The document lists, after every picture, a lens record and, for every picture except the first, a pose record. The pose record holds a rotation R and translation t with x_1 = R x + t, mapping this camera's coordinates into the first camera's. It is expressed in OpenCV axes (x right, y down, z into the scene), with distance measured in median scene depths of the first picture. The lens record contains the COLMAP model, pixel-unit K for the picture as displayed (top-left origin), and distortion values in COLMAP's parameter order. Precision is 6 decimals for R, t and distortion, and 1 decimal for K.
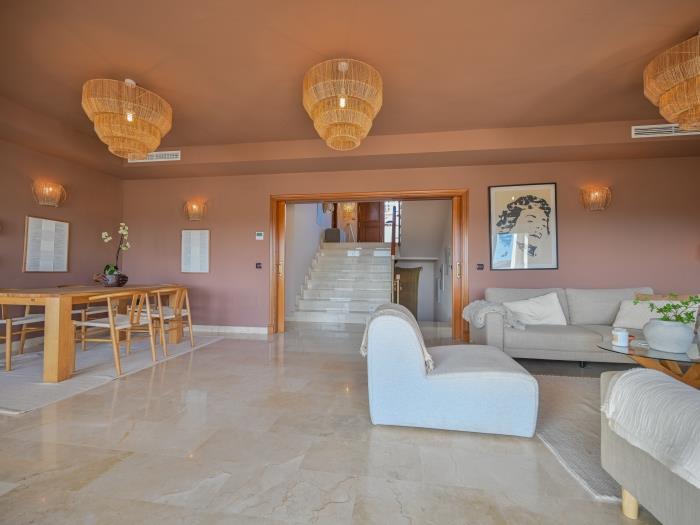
lens RADIAL K [[313.8, 0, 358.2], [0, 313.8, 262.6], [0, 0, 1]] dist [0.001103, 0.000864]
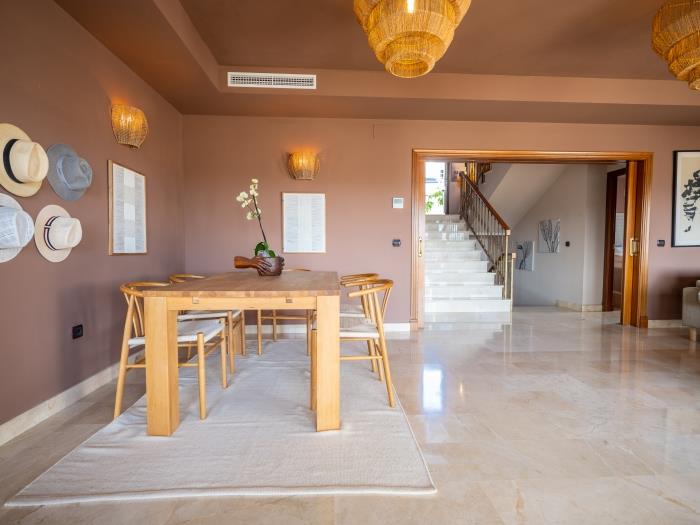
lens RADIAL K [[359.3, 0, 350.0], [0, 359.3, 262.5], [0, 0, 1]] dist [0.016165, 0.000779]
pose [[0.974711, -0.015382, 0.222940, -0.699171], [0.000817, 0.997867, 0.065278, -0.000079], [-0.223468, -0.063445, 0.972644, 0.199365]]
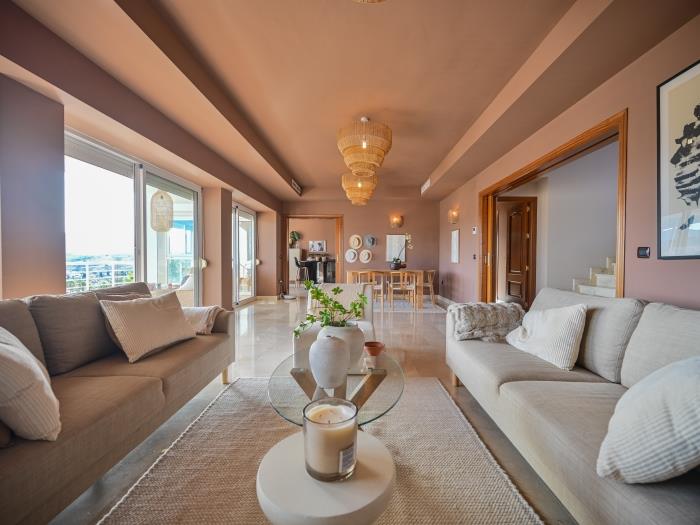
lens RADIAL K [[313.8, 0, 358.2], [0, 313.8, 262.6], [0, 0, 1]] dist [0.001103, 0.000864]
pose [[0.149512, 0.002508, -0.988757, 0.833562], [0.019095, 0.999803, 0.005424, 0.018347], [0.988576, -0.019691, 0.149435, 0.468373]]
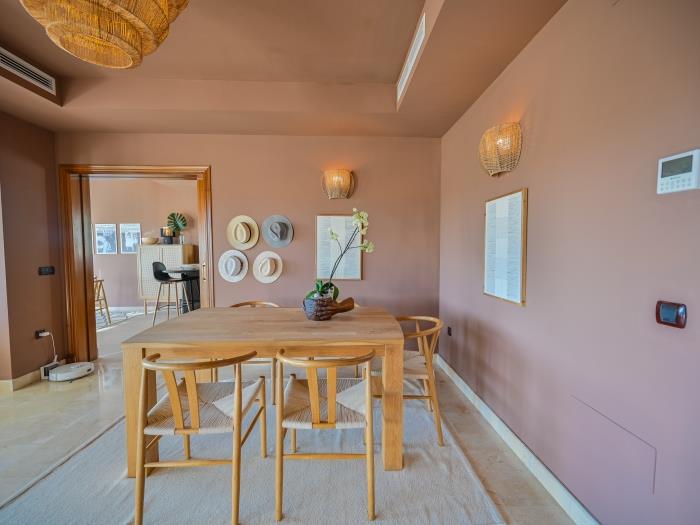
lens RADIAL K [[313.8, 0, 358.2], [0, 313.8, 262.6], [0, 0, 1]] dist [0.001103, 0.000864]
pose [[0.215732, 0.036454, -0.975772, -0.174130], [0.028440, 0.998644, 0.043596, -0.046310], [0.976038, -0.037156, 0.214403, 0.840089]]
